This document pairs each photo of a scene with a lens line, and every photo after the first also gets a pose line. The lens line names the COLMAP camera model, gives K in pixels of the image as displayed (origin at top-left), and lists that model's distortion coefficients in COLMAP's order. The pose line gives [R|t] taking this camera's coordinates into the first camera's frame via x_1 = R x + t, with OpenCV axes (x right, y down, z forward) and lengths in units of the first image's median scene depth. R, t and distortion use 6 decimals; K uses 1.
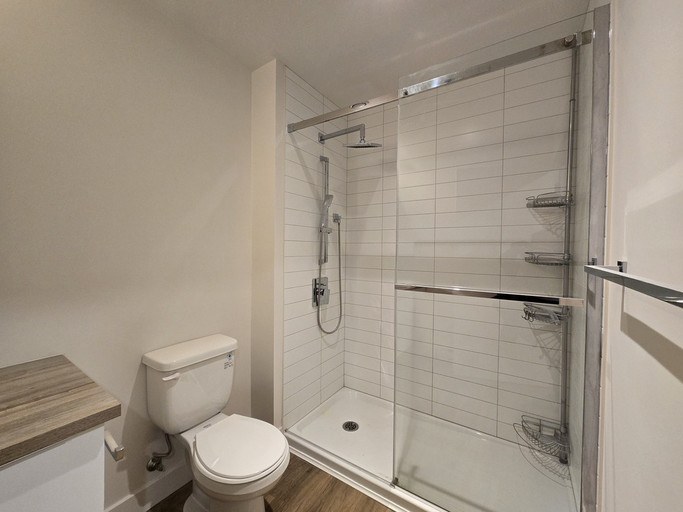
lens RADIAL K [[280.6, 0, 340.6], [0, 280.6, 255.3], [0, 0, 1]] dist [0.002185, -0.001472]
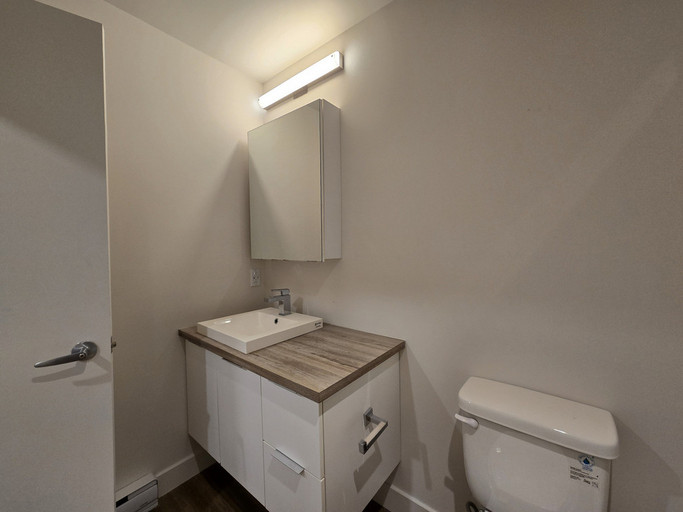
lens RADIAL K [[280.6, 0, 336.5], [0, 280.6, 256.9], [0, 0, 1]] dist [0.002185, -0.001472]
pose [[-0.094529, 0.017191, -0.995374, 0.255571], [-0.021957, 0.999572, 0.019349, -0.018060], [0.995280, 0.023685, -0.094111, 1.043185]]
